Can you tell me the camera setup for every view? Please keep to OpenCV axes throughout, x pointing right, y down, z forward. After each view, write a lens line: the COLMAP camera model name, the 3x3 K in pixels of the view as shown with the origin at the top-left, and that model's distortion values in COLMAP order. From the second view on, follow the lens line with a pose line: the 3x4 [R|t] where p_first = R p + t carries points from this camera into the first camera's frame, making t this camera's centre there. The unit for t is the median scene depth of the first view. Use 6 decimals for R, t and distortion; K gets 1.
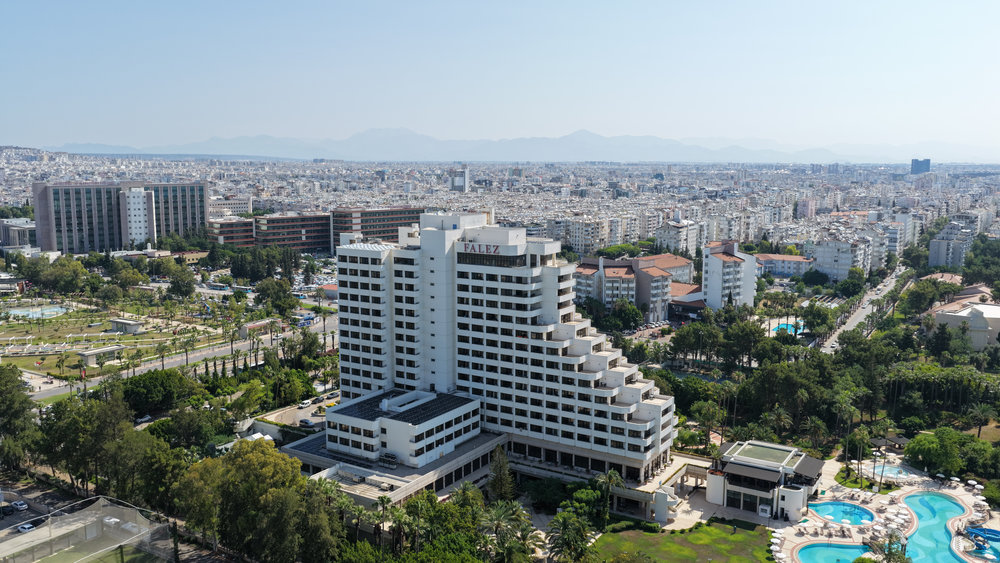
lens RADIAL K [[820.8, 0, 500.0], [0, 820.8, 281.5], [0, 0, 1]] dist [-0.018468, 0.051739]
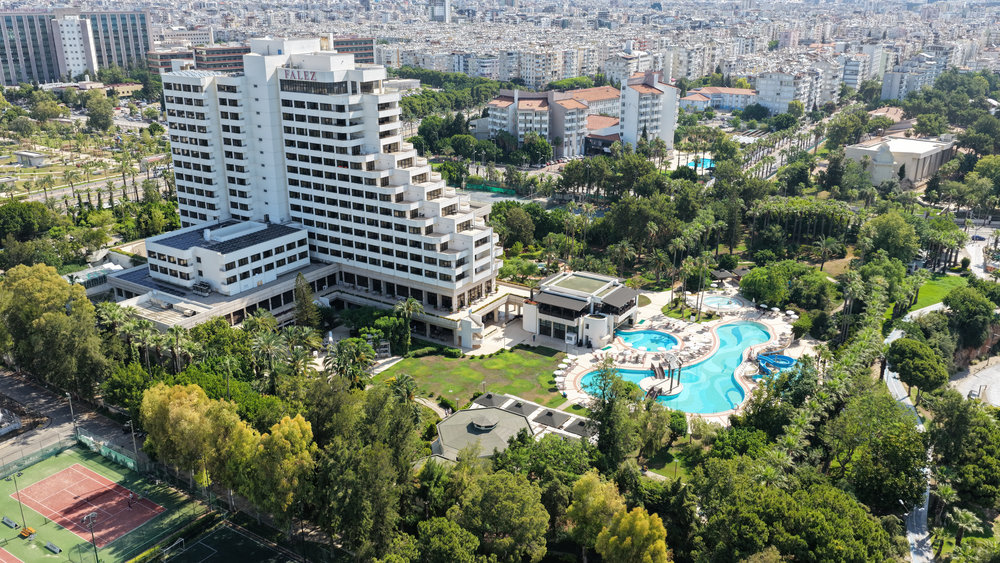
lens RADIAL K [[820.8, 0, 500.0], [0, 820.8, 281.5], [0, 0, 1]] dist [-0.018468, 0.051739]
pose [[0.999910, 0.004496, -0.012627, 0.219178], [-0.001955, 0.980915, 0.194428, 0.010043], [0.013260, -0.194386, 0.980835, 0.007410]]
